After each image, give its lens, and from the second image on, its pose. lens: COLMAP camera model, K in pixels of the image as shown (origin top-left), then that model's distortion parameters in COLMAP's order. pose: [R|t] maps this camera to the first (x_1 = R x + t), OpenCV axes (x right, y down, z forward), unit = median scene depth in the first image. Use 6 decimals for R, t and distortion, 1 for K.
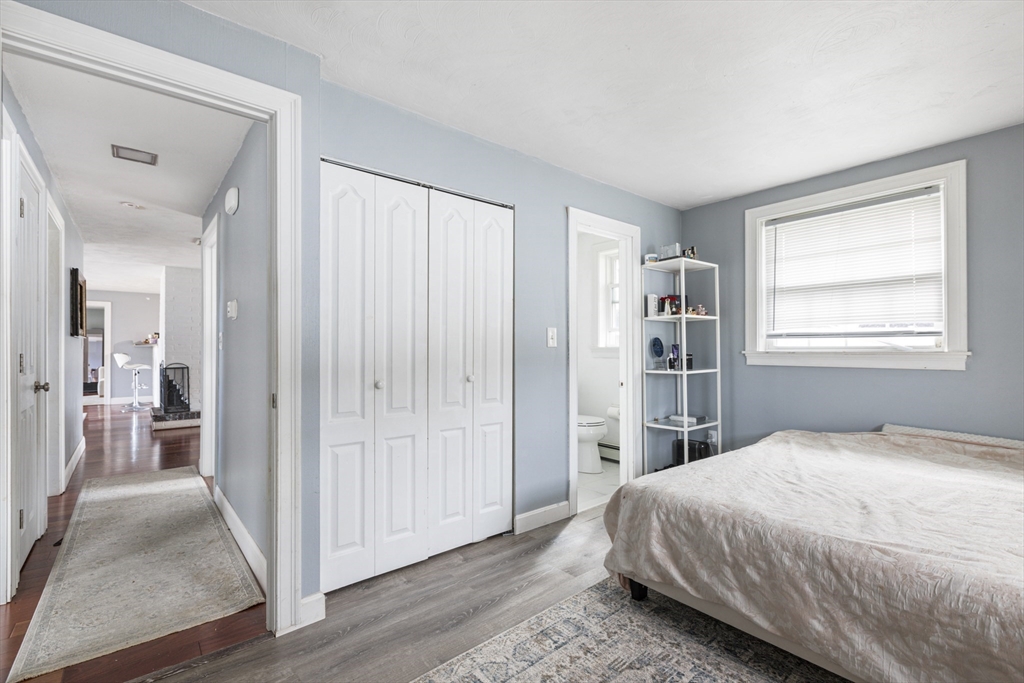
lens RADIAL K [[458.8, 0, 508.9], [0, 458.8, 344.5], [0, 0, 1]] dist [-0.000279, -0.000643]
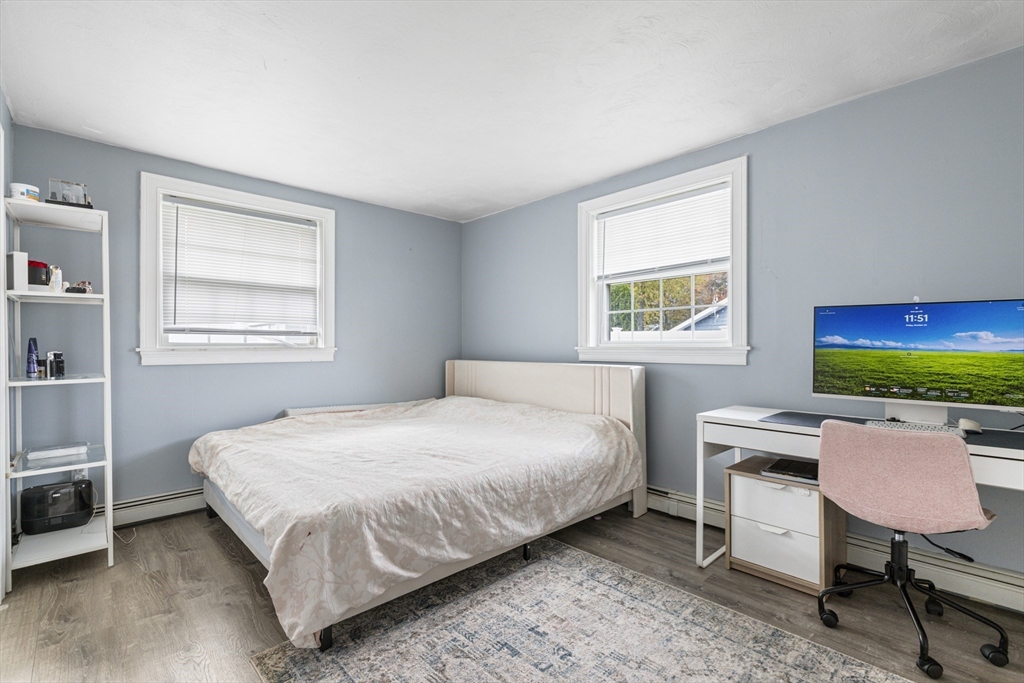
lens RADIAL K [[458.8, 0, 508.9], [0, 458.8, 344.5], [0, 0, 1]] dist [-0.000279, -0.000643]
pose [[-0.068028, 0.005145, 0.997670, -0.642471], [-0.008678, 0.999946, -0.005748, 0.013516], [-0.997646, -0.009049, -0.067980, 0.828531]]
